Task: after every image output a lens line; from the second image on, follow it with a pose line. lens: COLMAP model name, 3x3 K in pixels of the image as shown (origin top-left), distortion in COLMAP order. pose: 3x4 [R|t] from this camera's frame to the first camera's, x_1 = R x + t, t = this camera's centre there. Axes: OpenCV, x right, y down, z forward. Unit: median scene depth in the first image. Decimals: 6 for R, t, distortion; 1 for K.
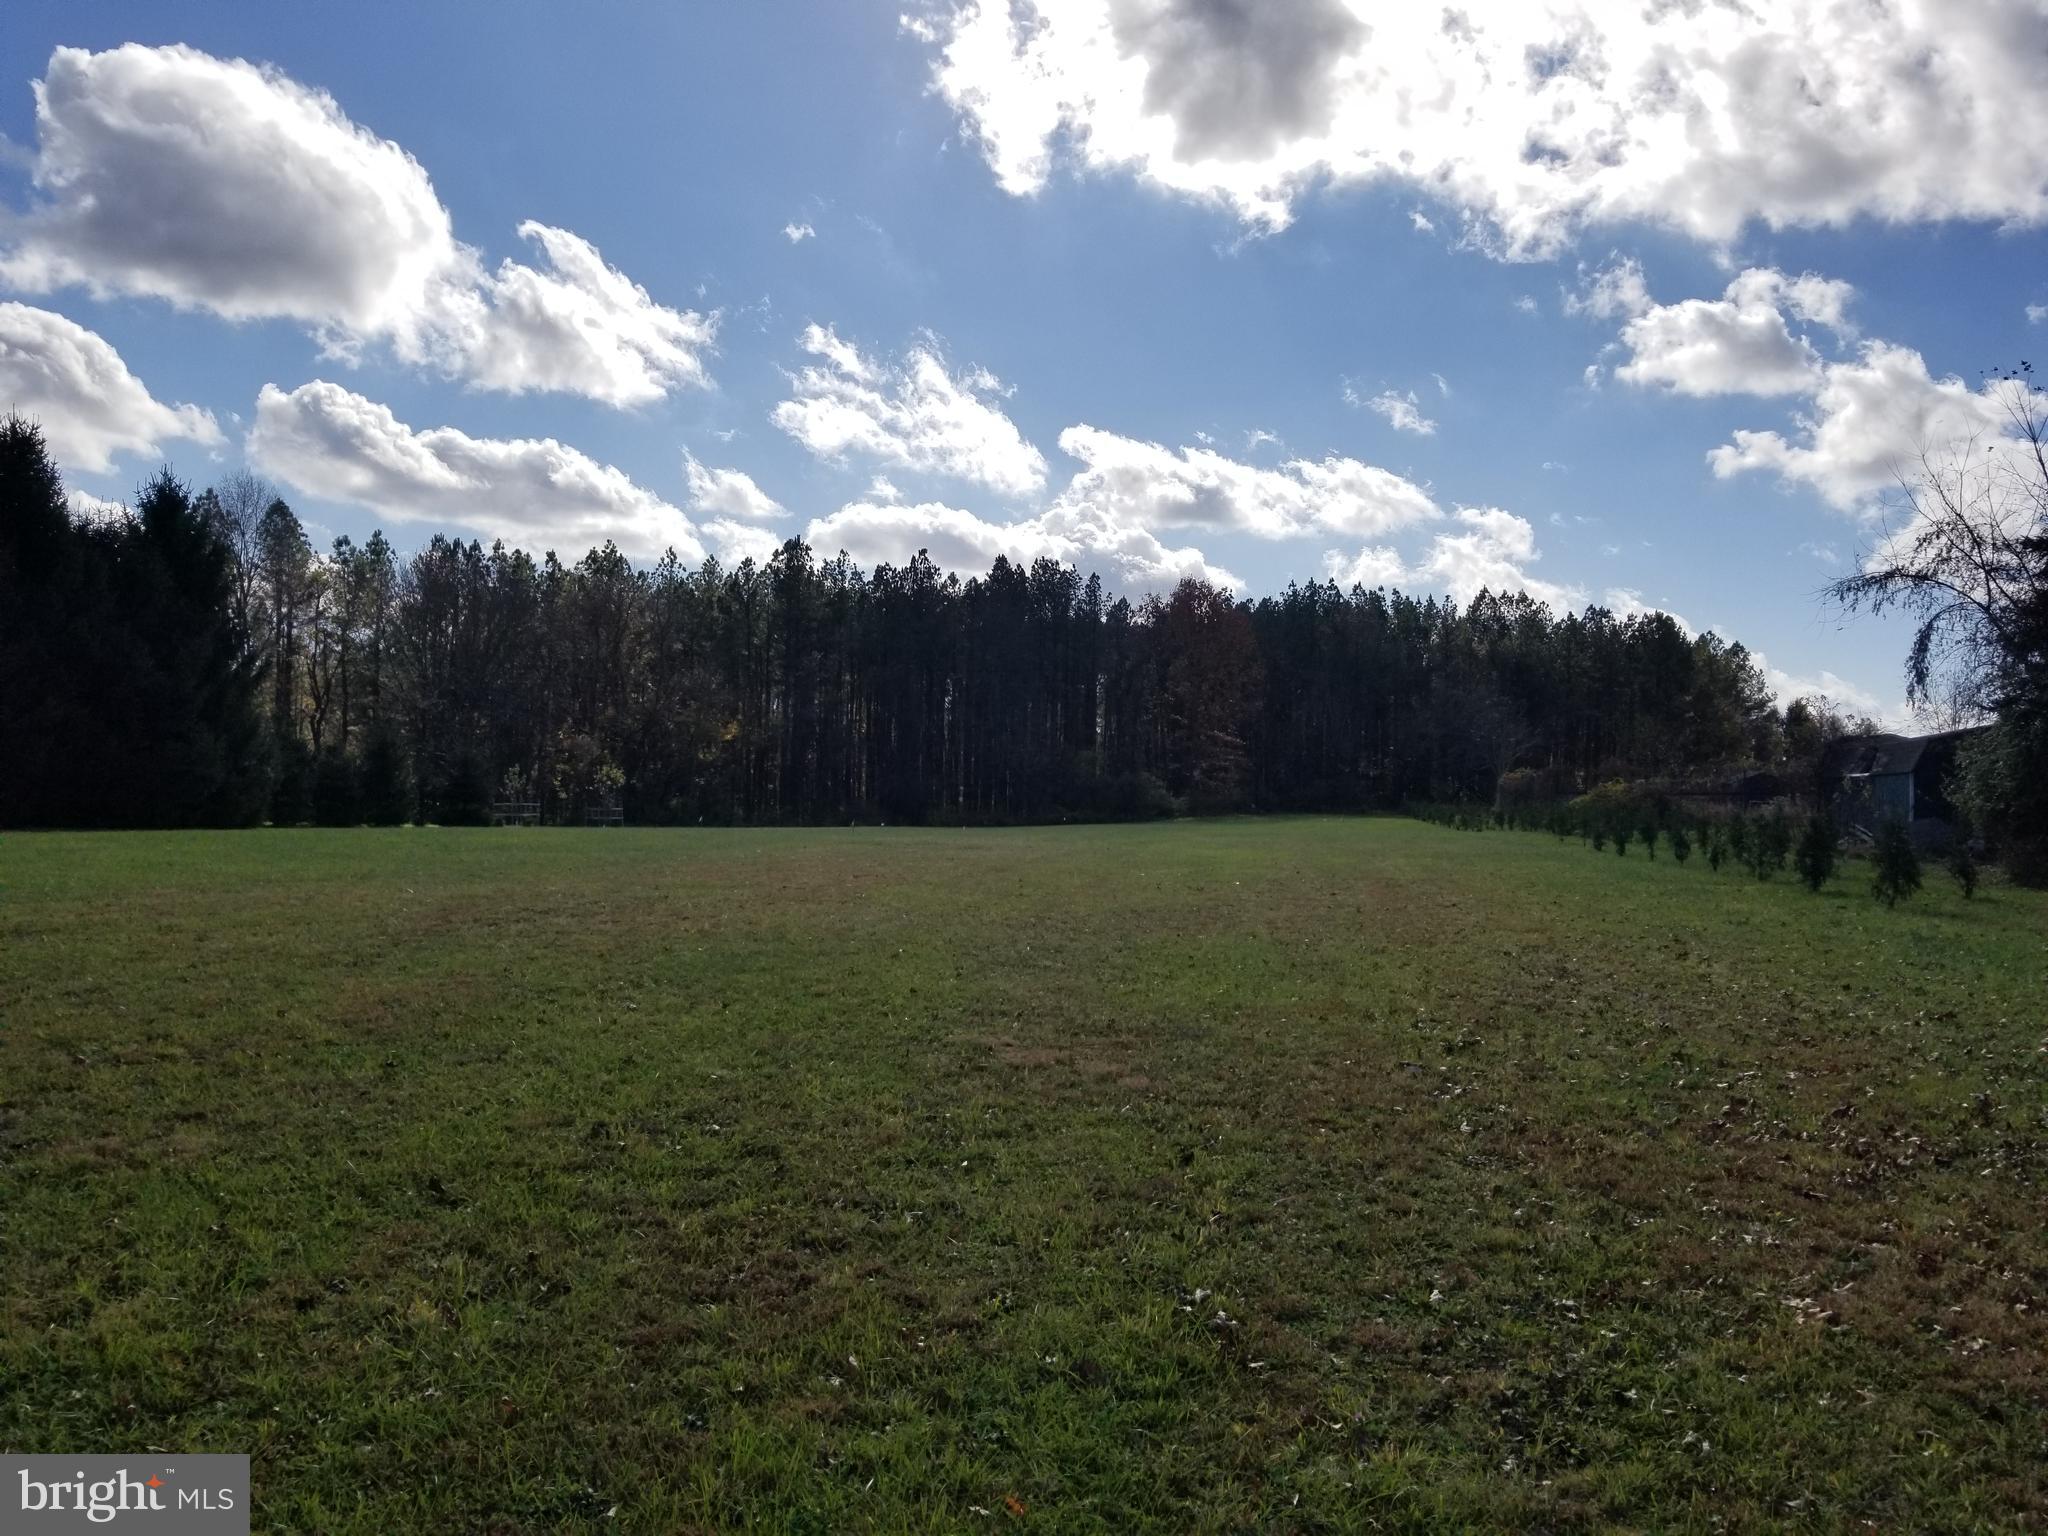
lens RADIAL K [[1561.0, 0, 1003.2], [0, 1561.0, 672.9], [0, 0, 1]] dist [0.057400, -0.095458]
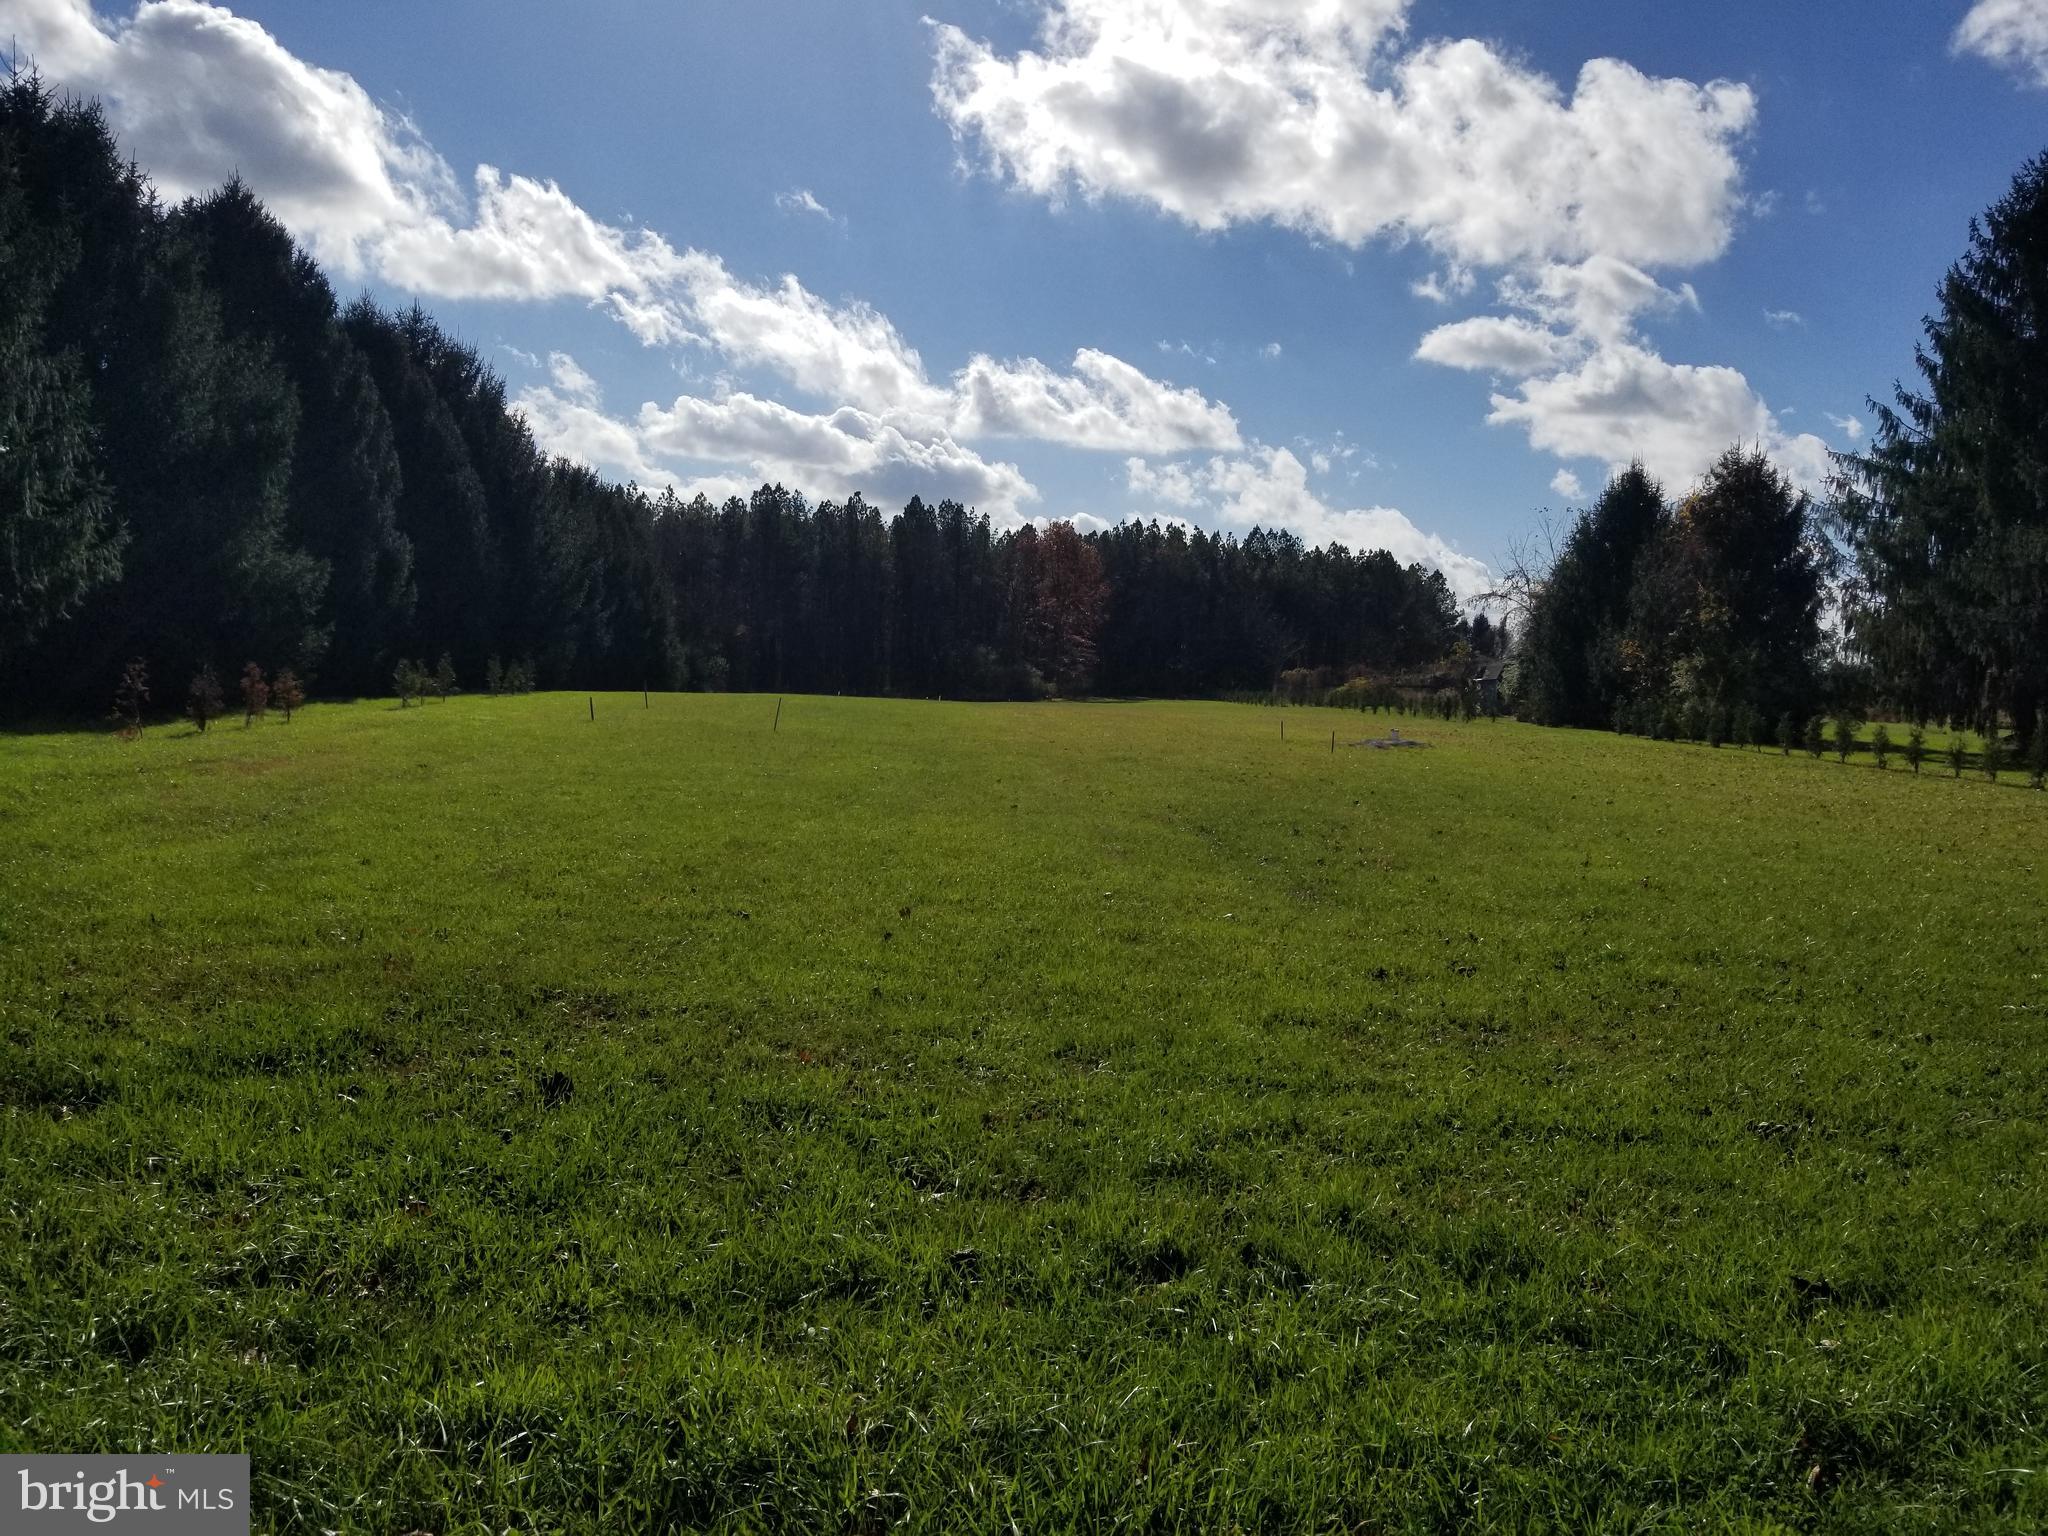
lens RADIAL K [[1580.9, 0, 1022.4], [0, 1580.9, 647.8], [0, 0, 1]] dist [0.052697, -0.095422]
pose [[0.983788, 0.020025, 0.178214, -0.114969], [-0.030120, 0.998080, 0.054117, -0.018794], [-0.176788, -0.058608, 0.982502, -0.257640]]
